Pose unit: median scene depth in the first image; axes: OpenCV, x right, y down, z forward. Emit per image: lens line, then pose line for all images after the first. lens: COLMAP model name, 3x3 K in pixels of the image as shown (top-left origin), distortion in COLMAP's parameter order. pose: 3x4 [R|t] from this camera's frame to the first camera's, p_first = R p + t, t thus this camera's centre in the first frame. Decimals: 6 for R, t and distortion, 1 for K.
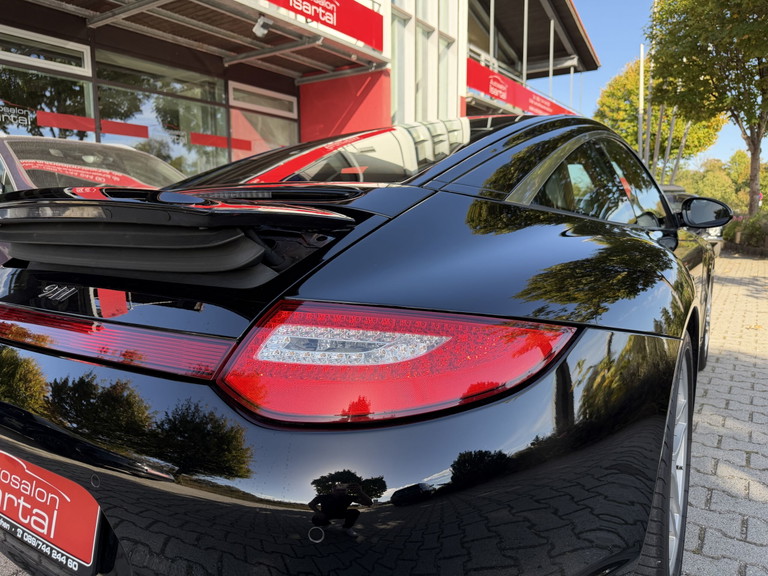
lens RADIAL K [[551.5, 0, 387.6], [0, 551.5, 285.2], [0, 0, 1]] dist [-0.009566, -0.002514]
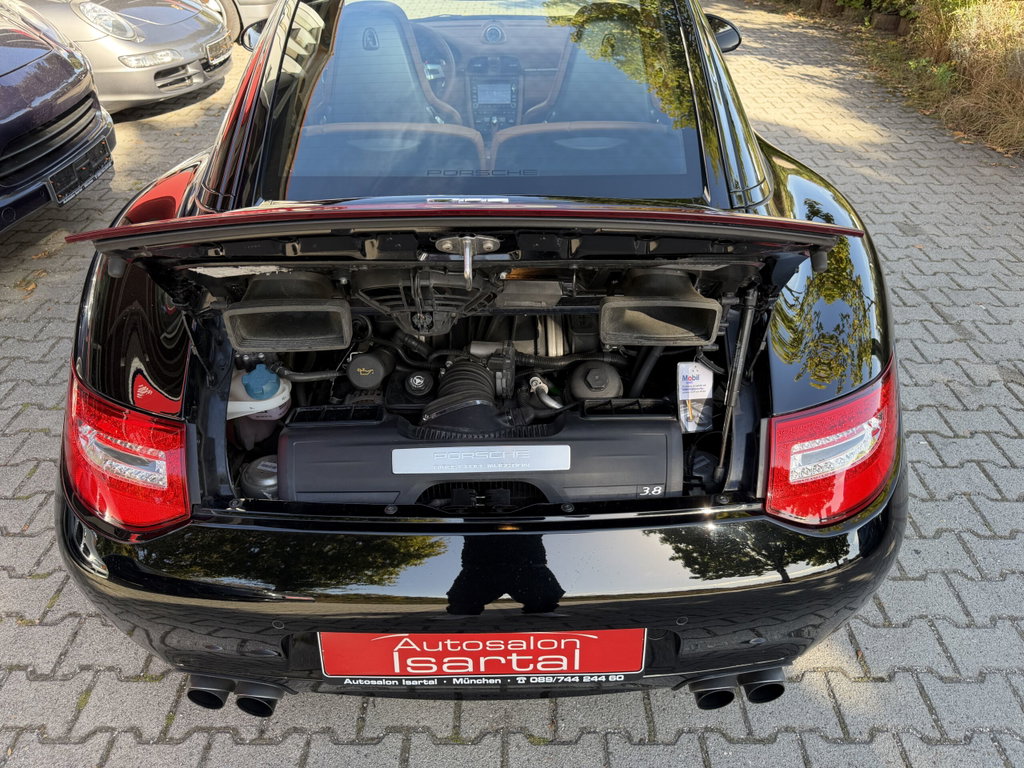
lens RADIAL K [[735.1, 0, 509.0], [0, 735.1, 384.6], [0, 0, 1]] dist [0.003992, -0.009261]
pose [[0.834530, -0.319189, 0.449086, -0.086034], [0.062322, 0.864549, 0.498668, -0.053383], [-0.547426, -0.388166, 0.741385, 0.016479]]
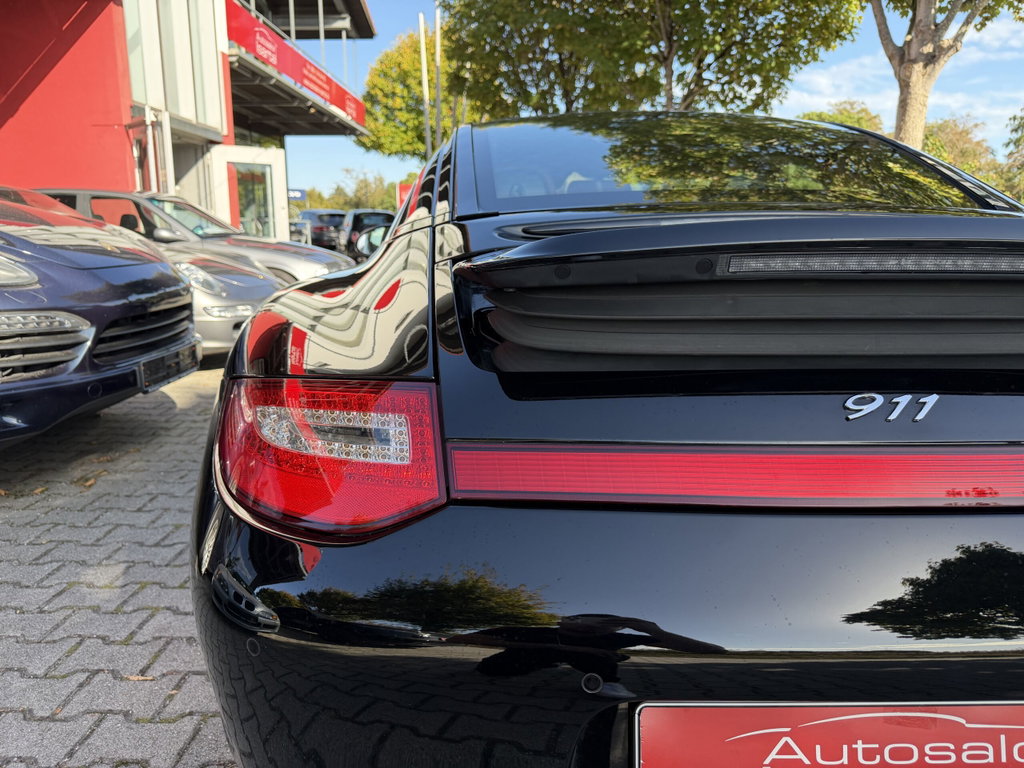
lens RADIAL K [[734.1, 0, 505.9], [0, 734.1, 385.6], [0, 0, 1]] dist [-0.004767, -0.002048]
pose [[0.838361, -0.103282, 0.535242, -0.110691], [0.059360, 0.993345, 0.098702, -0.008623], [-0.541874, -0.050976, 0.838912, 0.050182]]
